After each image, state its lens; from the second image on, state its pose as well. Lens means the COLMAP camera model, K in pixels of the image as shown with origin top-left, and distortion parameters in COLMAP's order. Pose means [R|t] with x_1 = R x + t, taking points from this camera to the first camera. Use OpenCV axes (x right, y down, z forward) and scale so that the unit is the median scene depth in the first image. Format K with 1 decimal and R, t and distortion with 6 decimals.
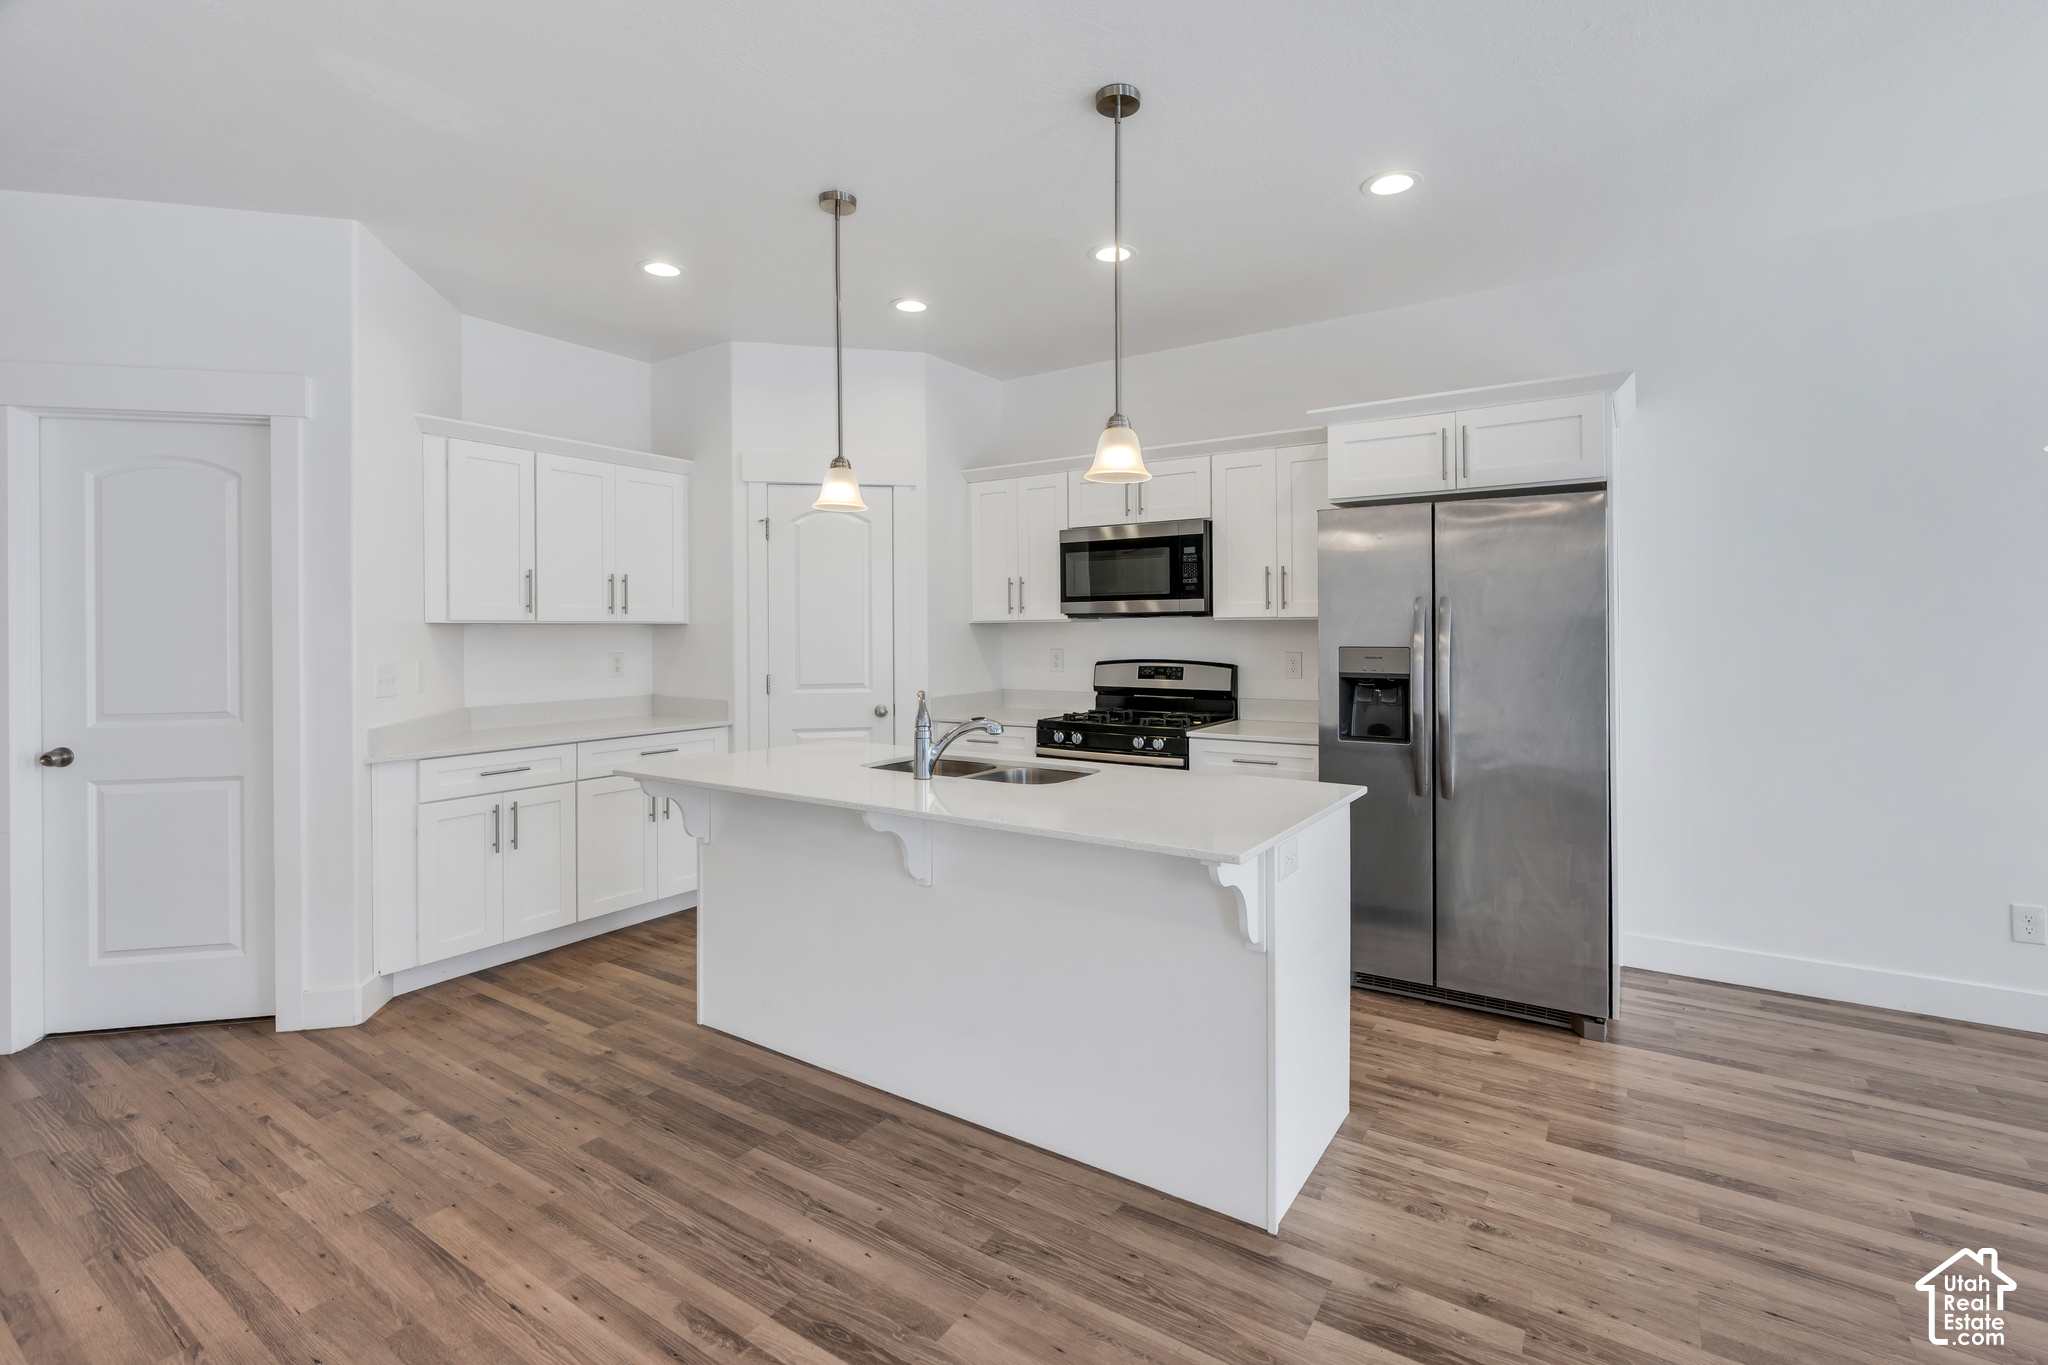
lens RADIAL K [[928.1, 0, 1026.5], [0, 928.1, 638.7], [0, 0, 1]] dist [-0.001140, -0.000123]
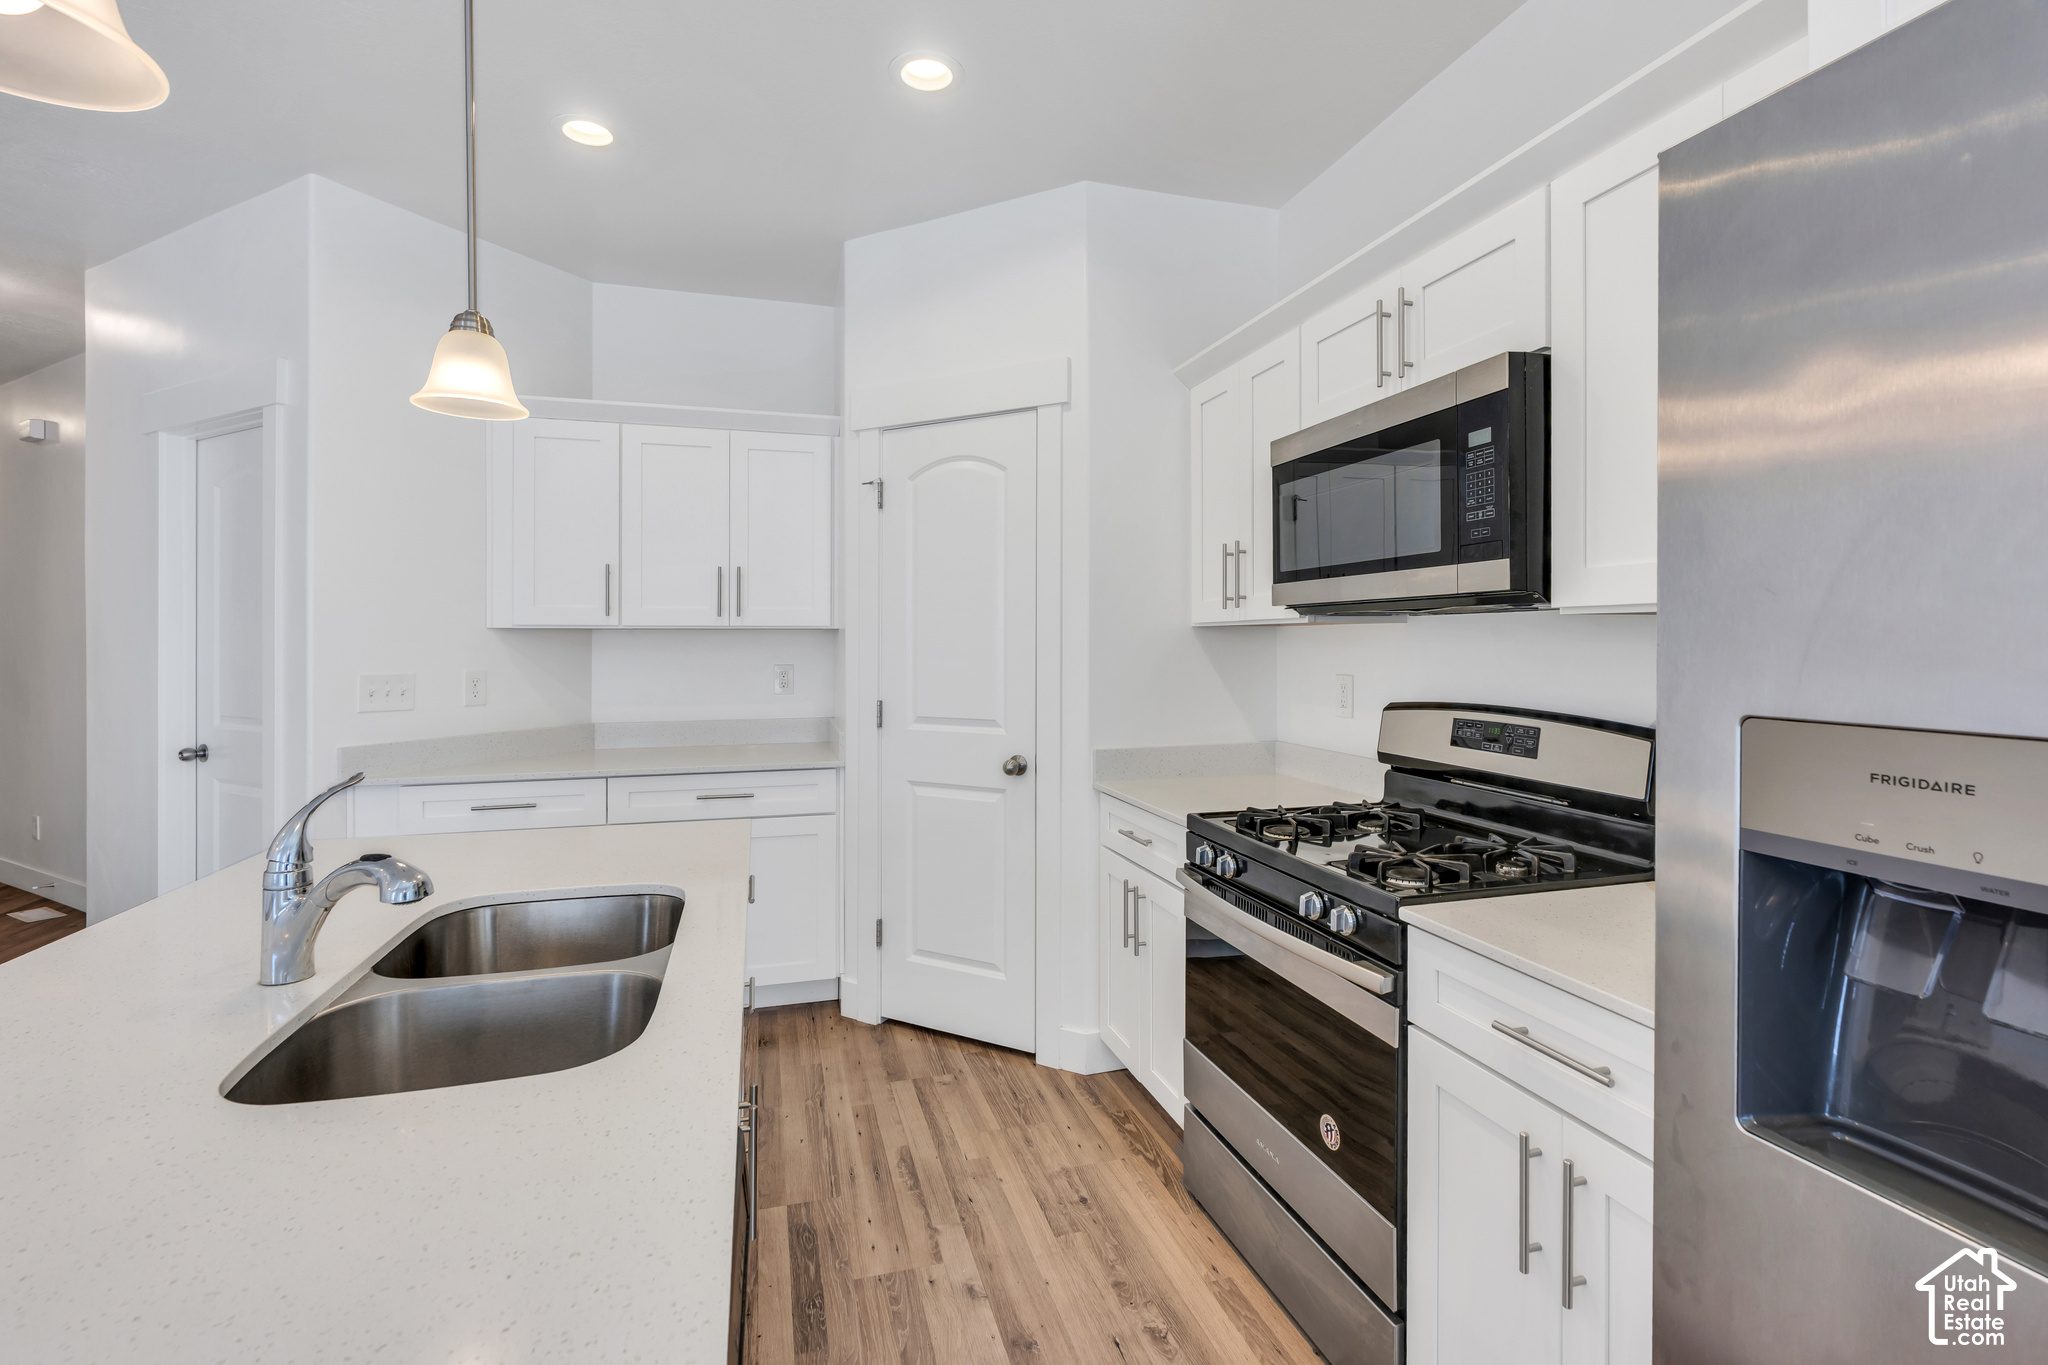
lens RADIAL K [[928.1, 0, 1026.5], [0, 928.1, 638.7], [0, 0, 1]] dist [-0.001140, -0.000123]
pose [[0.769822, 0.004002, -0.638246, 0.260172], [-0.009429, 0.999943, -0.005103, -0.005550], [0.638189, 0.009946, 0.769816, 0.534497]]
